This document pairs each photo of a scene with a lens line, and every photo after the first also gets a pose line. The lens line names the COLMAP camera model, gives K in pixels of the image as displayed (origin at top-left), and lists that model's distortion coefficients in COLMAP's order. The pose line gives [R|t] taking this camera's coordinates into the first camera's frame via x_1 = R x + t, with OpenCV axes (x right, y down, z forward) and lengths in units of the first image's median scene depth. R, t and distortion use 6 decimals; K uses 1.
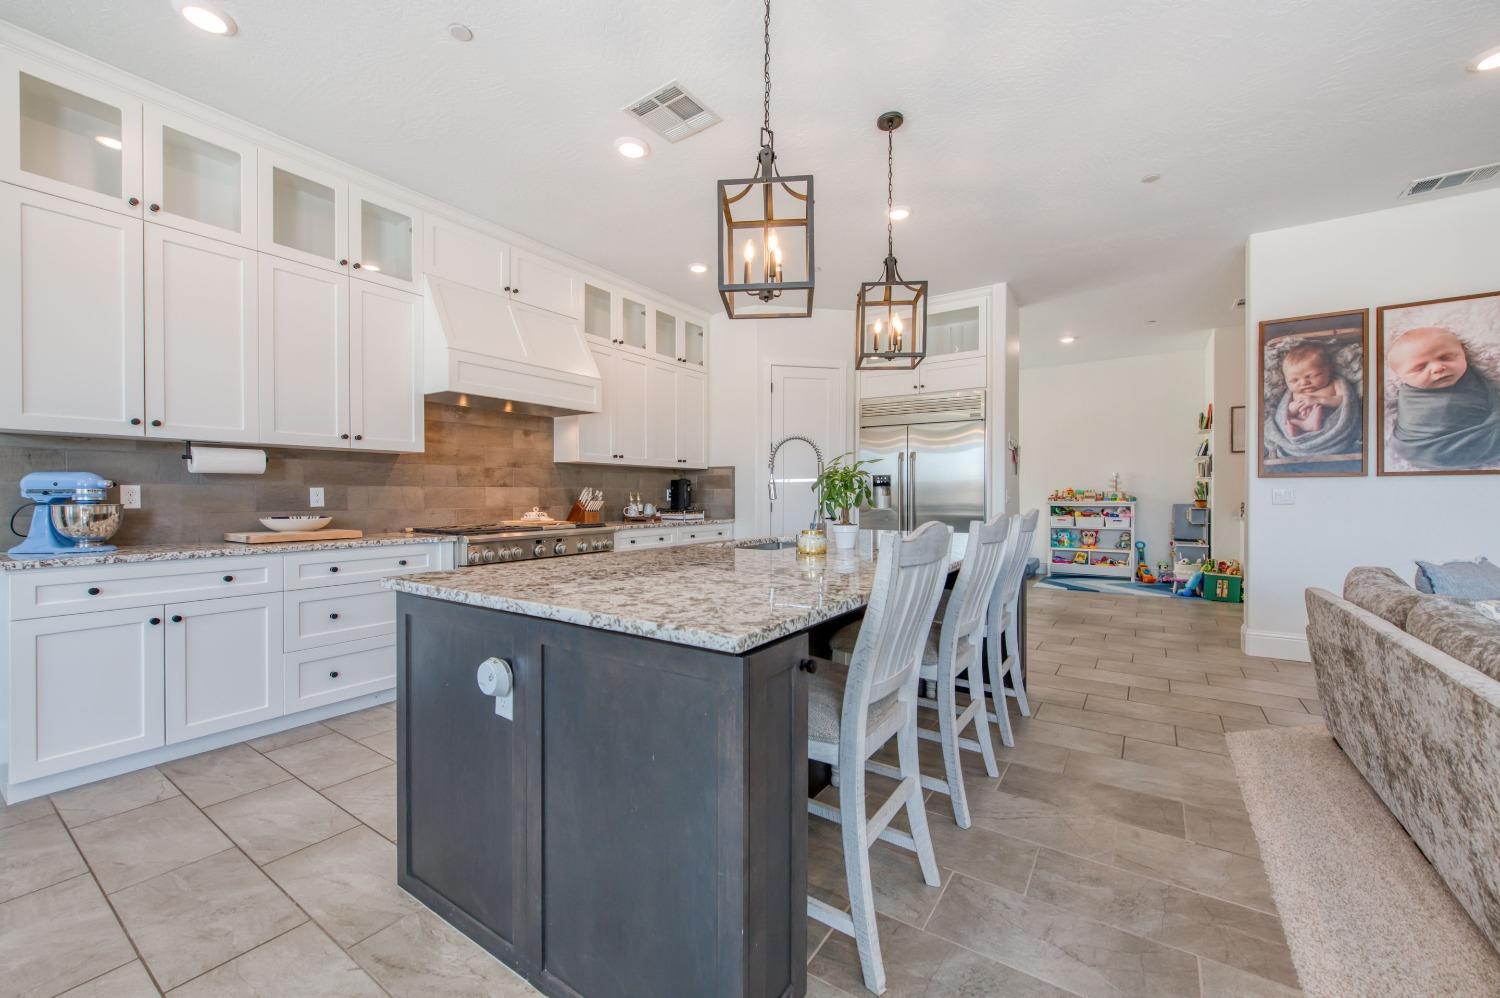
lens RADIAL K [[591.5, 0, 749.1], [0, 591.5, 493.5], [0, 0, 1]] dist [0.001758, -0.000017]
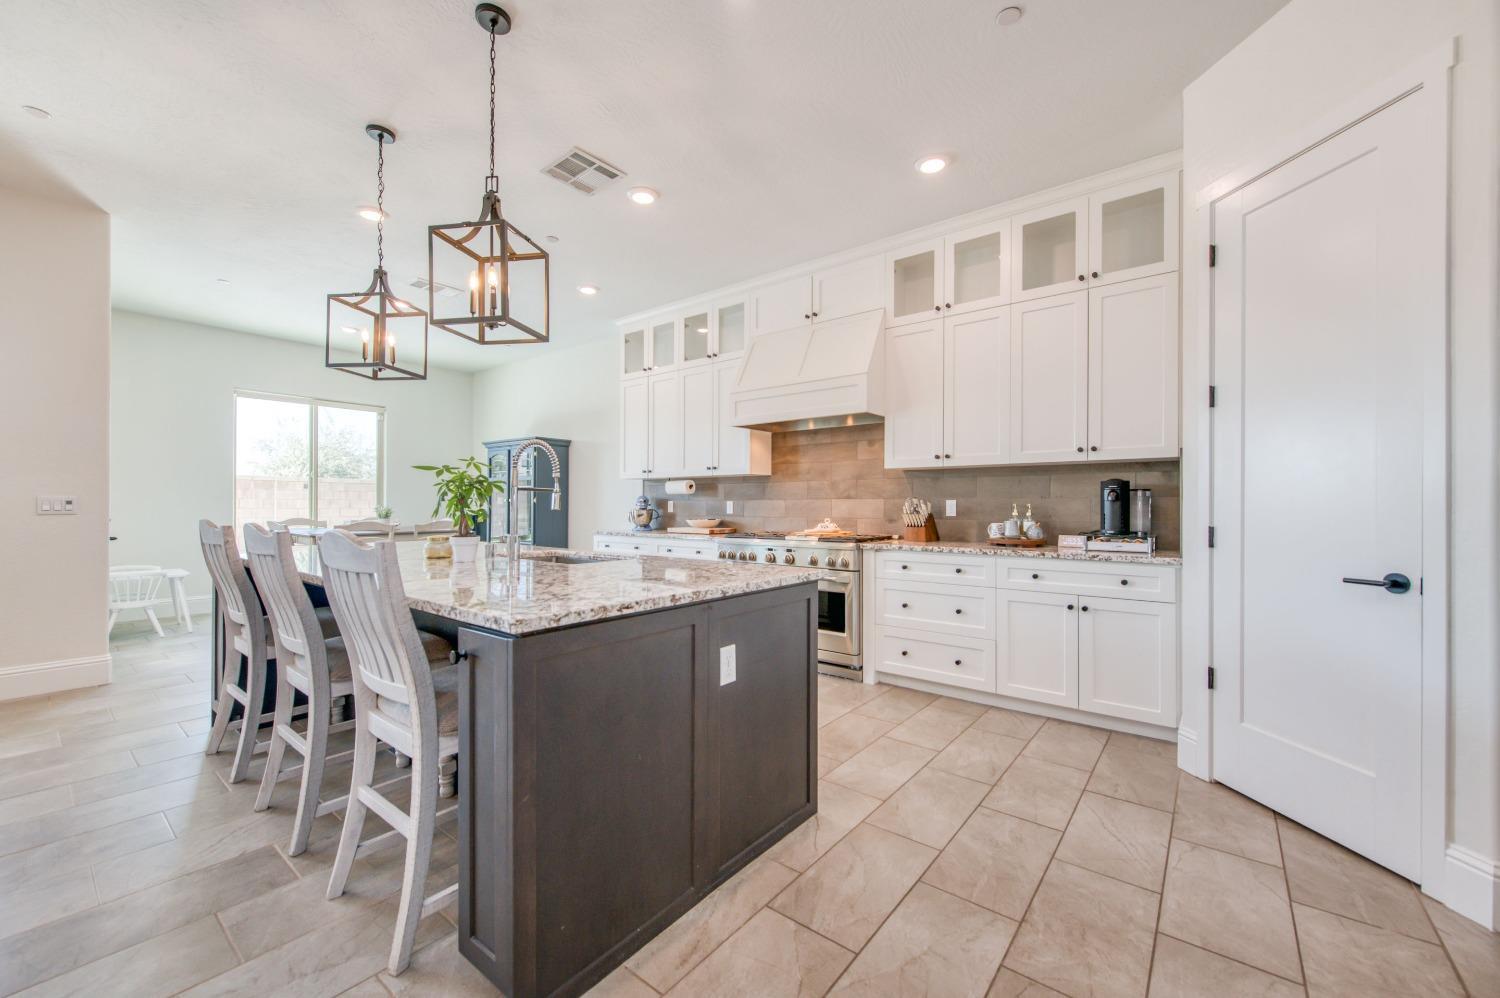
lens RADIAL K [[584.5, 0, 749.3], [0, 584.5, 508.3], [0, 0, 1]] dist [-0.002444, -0.000933]
pose [[-0.079252, 0.004098, -0.996846, 0.655744], [-0.000487, 0.999991, 0.004150, 0.001647], [0.996854, 0.000815, -0.079249, 0.953318]]
